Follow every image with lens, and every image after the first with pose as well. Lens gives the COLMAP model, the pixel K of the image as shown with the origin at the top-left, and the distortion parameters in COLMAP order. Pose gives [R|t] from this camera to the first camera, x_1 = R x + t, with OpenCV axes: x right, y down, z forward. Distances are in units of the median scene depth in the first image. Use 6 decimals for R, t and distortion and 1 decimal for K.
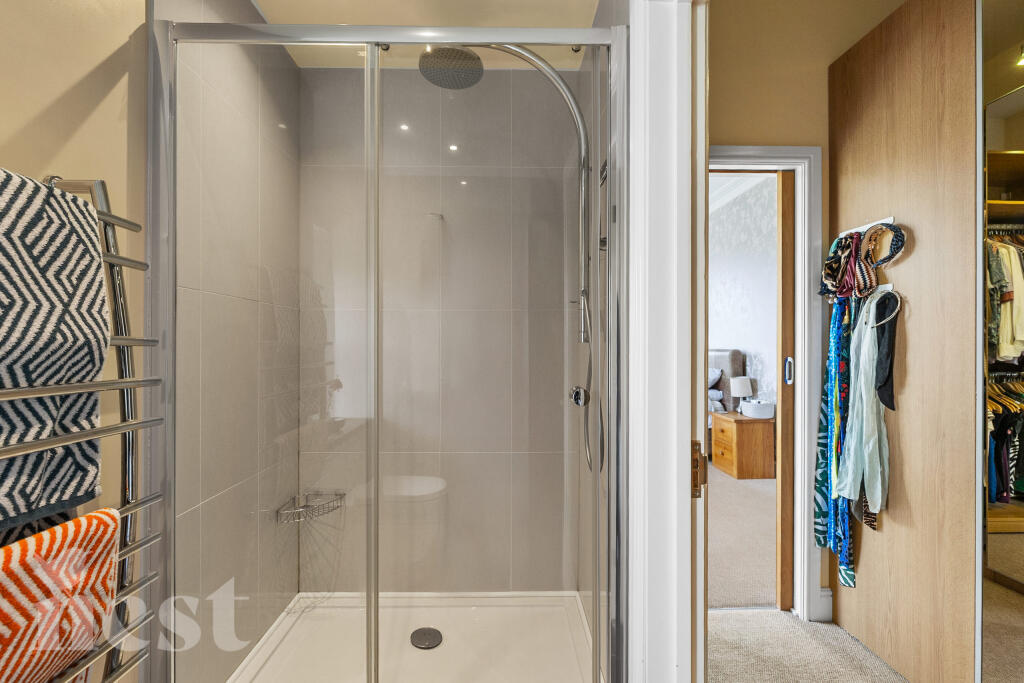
lens RADIAL K [[440.1, 0, 506.8], [0, 440.1, 345.4], [0, 0, 1]] dist [0.002737, 0.000287]
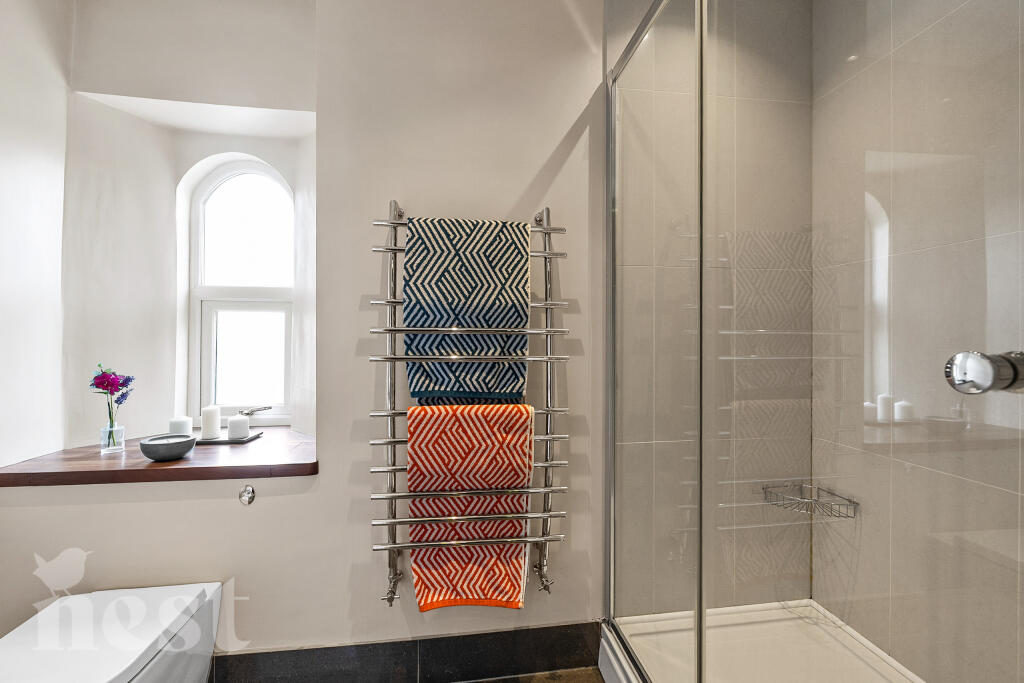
lens RADIAL K [[440.1, 0, 508.9], [0, 440.1, 338.9], [0, 0, 1]] dist [0.002737, 0.000287]
pose [[0.123662, -0.005452, -0.992309, 0.770771], [0.003802, 0.999980, -0.005020, 0.135593], [0.992317, -0.003152, 0.123681, 0.763352]]
